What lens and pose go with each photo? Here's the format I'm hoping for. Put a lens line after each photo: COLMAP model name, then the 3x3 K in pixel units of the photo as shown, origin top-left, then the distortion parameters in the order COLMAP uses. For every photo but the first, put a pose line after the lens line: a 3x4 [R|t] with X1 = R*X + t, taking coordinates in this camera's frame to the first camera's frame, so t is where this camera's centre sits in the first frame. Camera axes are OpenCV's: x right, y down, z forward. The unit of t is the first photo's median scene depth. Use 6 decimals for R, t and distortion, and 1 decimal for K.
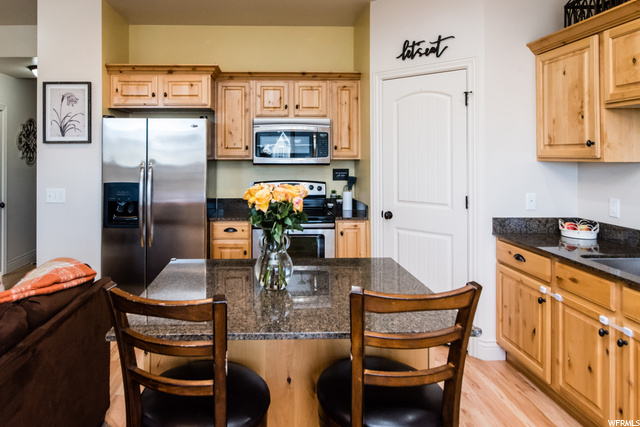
lens RADIAL K [[388.8, 0, 285.2], [0, 388.8, 145.0], [0, 0, 1]] dist [-0.005096, -0.004239]
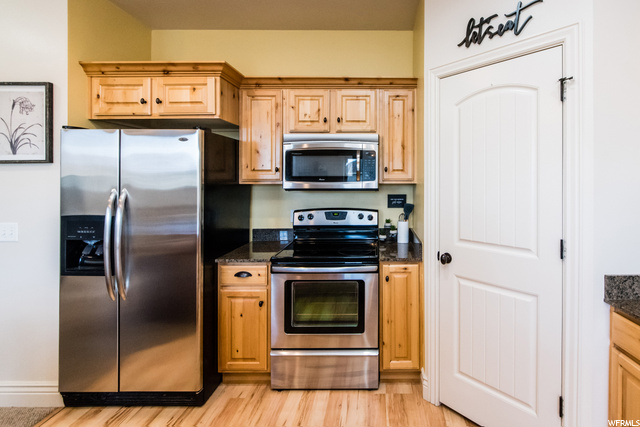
lens RADIAL K [[271.2, 0, 383.5], [0, 271.2, 178.3], [0, 0, 1]] dist [-0.008613, 0.001367]
pose [[0.999300, -0.002247, -0.037333, 0.164657], [0.002963, 0.999813, 0.019134, 0.016427], [0.037283, -0.019232, 0.999120, 0.479458]]
